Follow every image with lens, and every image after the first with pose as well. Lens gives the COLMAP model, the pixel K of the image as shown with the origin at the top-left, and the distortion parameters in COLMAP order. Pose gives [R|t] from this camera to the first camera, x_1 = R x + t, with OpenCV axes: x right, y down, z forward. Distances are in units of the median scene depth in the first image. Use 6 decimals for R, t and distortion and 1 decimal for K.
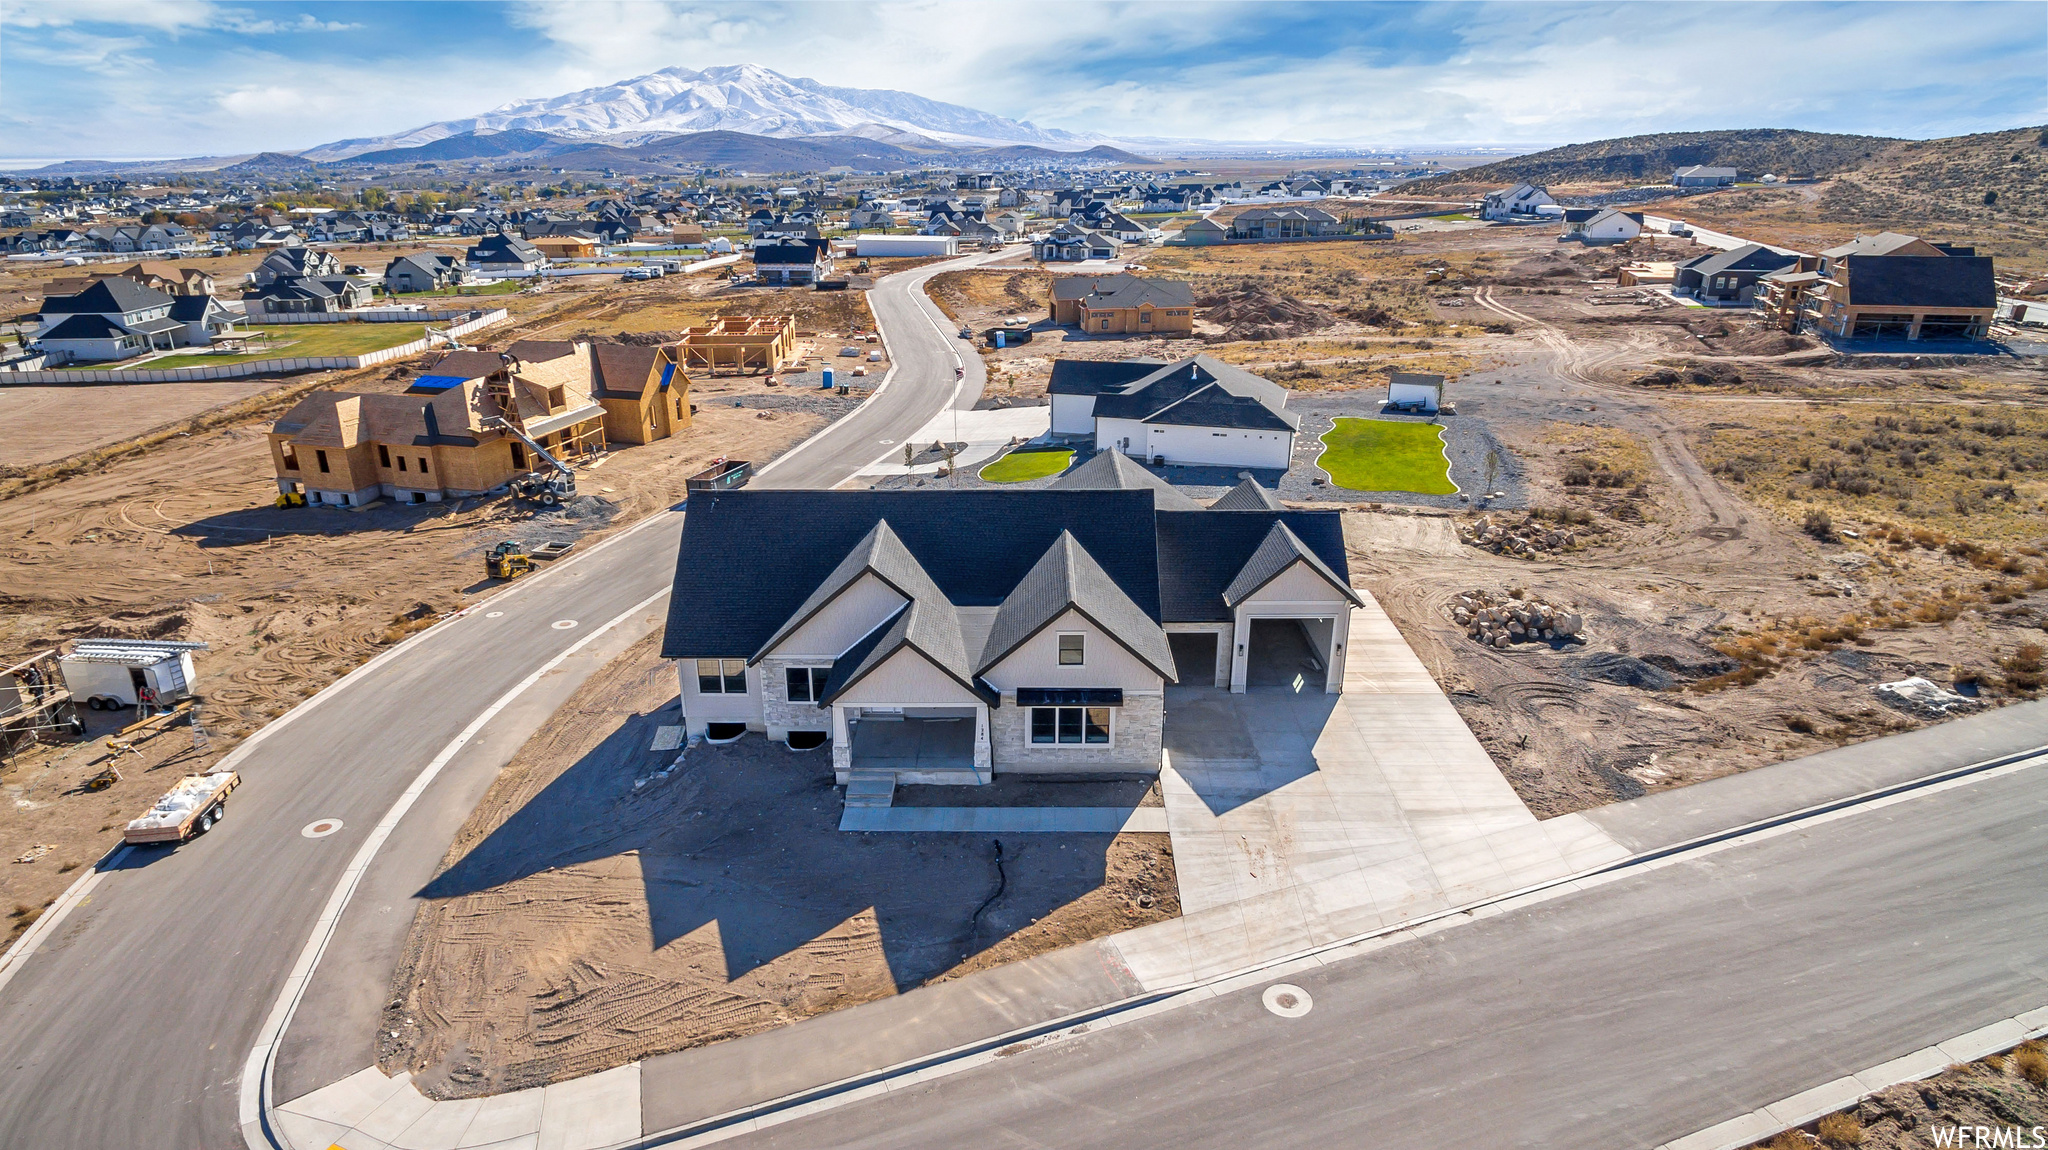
lens RADIAL K [[1156.1, 0, 1016.0], [0, 1156.1, 578.8], [0, 0, 1]] dist [0.007170, 0.001496]
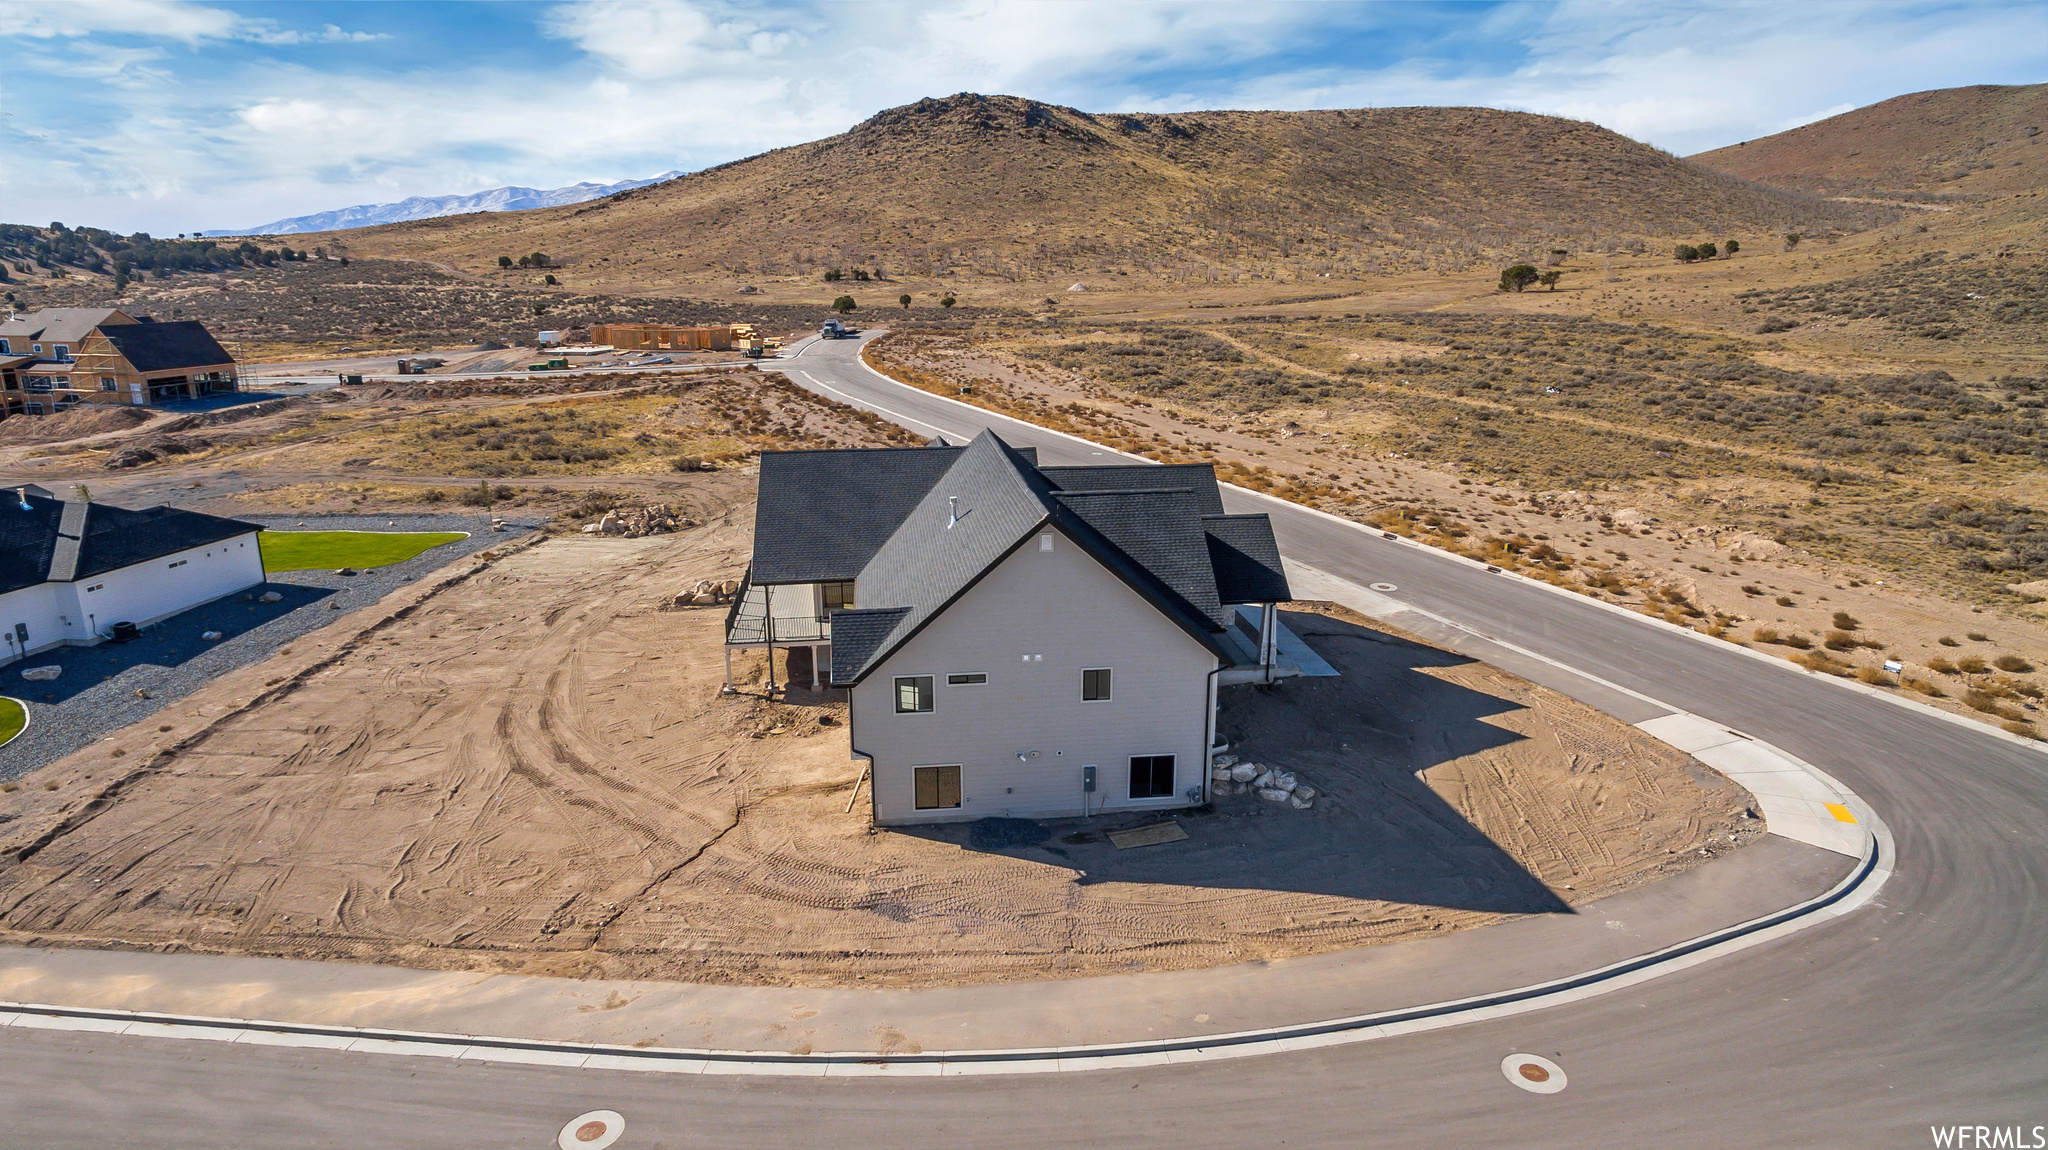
lens RADIAL K [[1156.3, 0, 1016.3], [0, 1156.3, 572.9], [0, 0, 1]] dist [0.002317, 0.001624]
pose [[-0.127631, -0.246515, 0.960698, -0.398544], [0.351743, 0.894411, 0.276235, -0.101518], [-0.927355, 0.373175, -0.027444, 0.434922]]
